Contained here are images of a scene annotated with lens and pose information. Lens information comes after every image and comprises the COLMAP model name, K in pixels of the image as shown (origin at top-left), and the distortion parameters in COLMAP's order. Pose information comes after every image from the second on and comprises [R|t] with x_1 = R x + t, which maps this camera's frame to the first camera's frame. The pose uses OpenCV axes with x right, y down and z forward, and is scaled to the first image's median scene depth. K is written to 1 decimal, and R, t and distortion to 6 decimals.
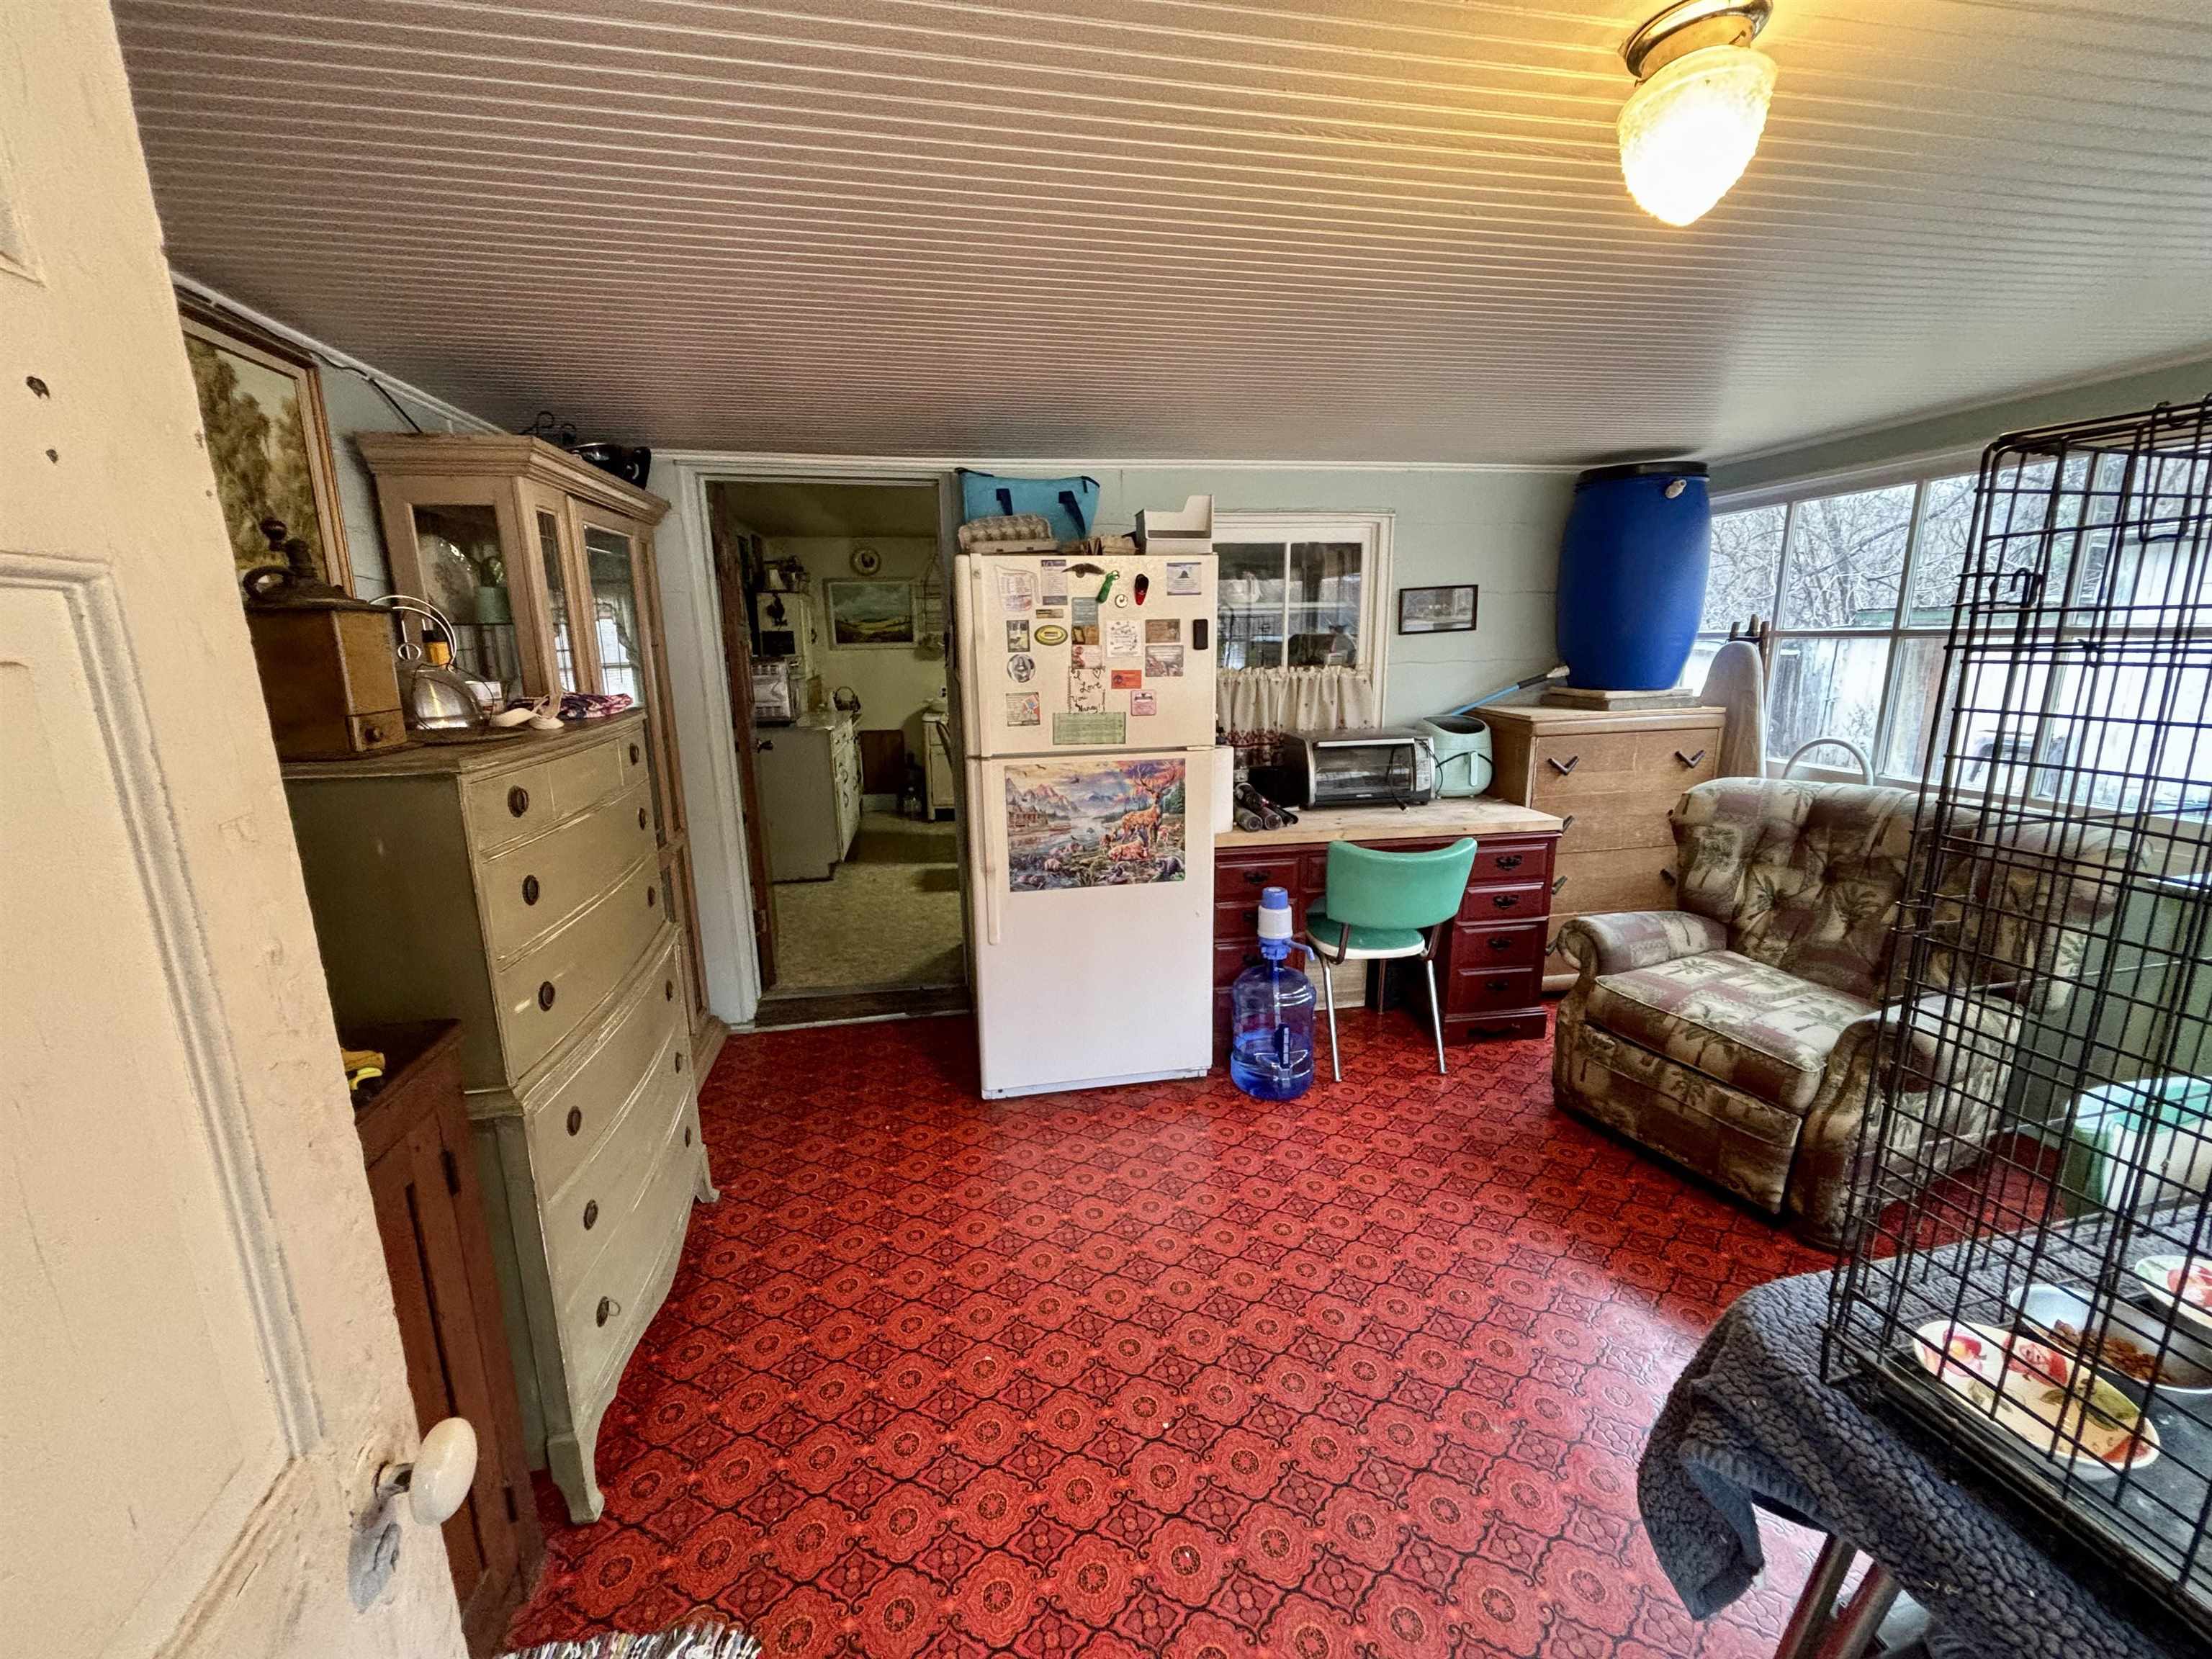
lens RADIAL K [[899.4, 0, 1106.0], [0, 899.4, 829.5], [0, 0, 1]] dist [-0.001029, -0.003753]
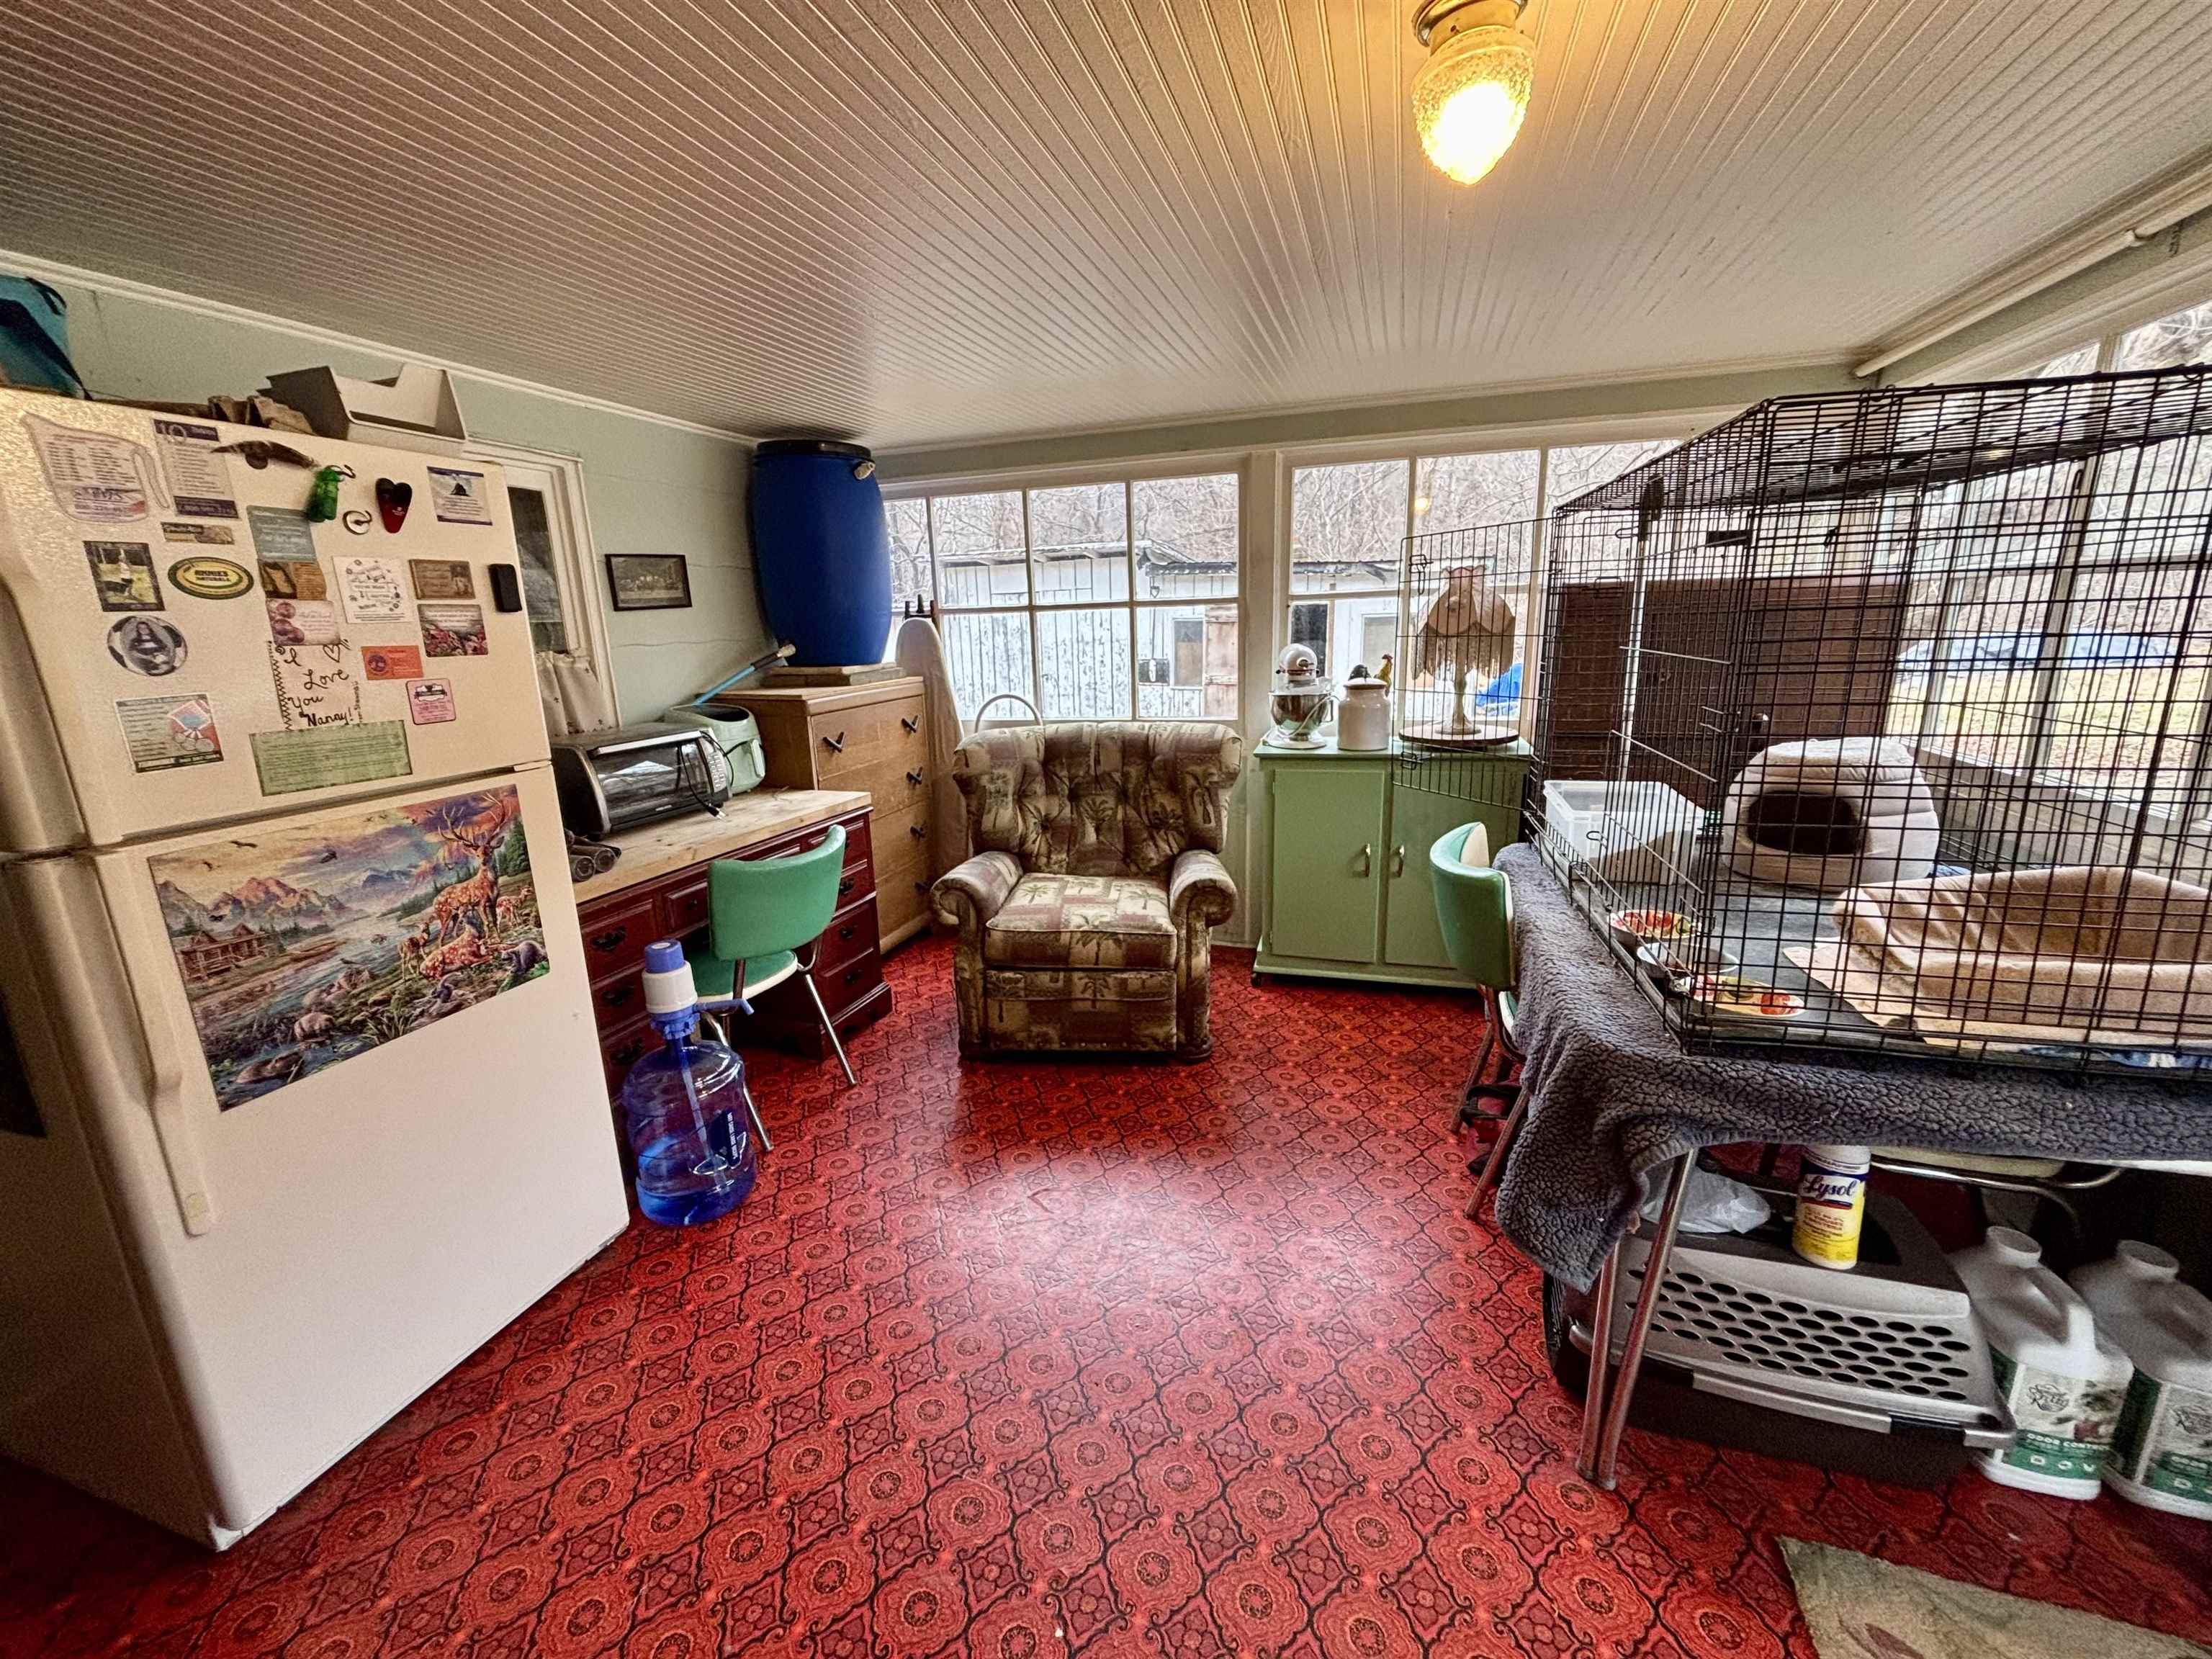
lens RADIAL K [[899.4, 0, 1106.0], [0, 899.4, 829.5], [0, 0, 1]] dist [-0.001029, -0.003753]
pose [[0.453011, -0.196864, 0.869497, -0.281522], [0.206907, 0.971900, 0.112250, -0.033748], [-0.867162, 0.129054, 0.481014, 0.340062]]
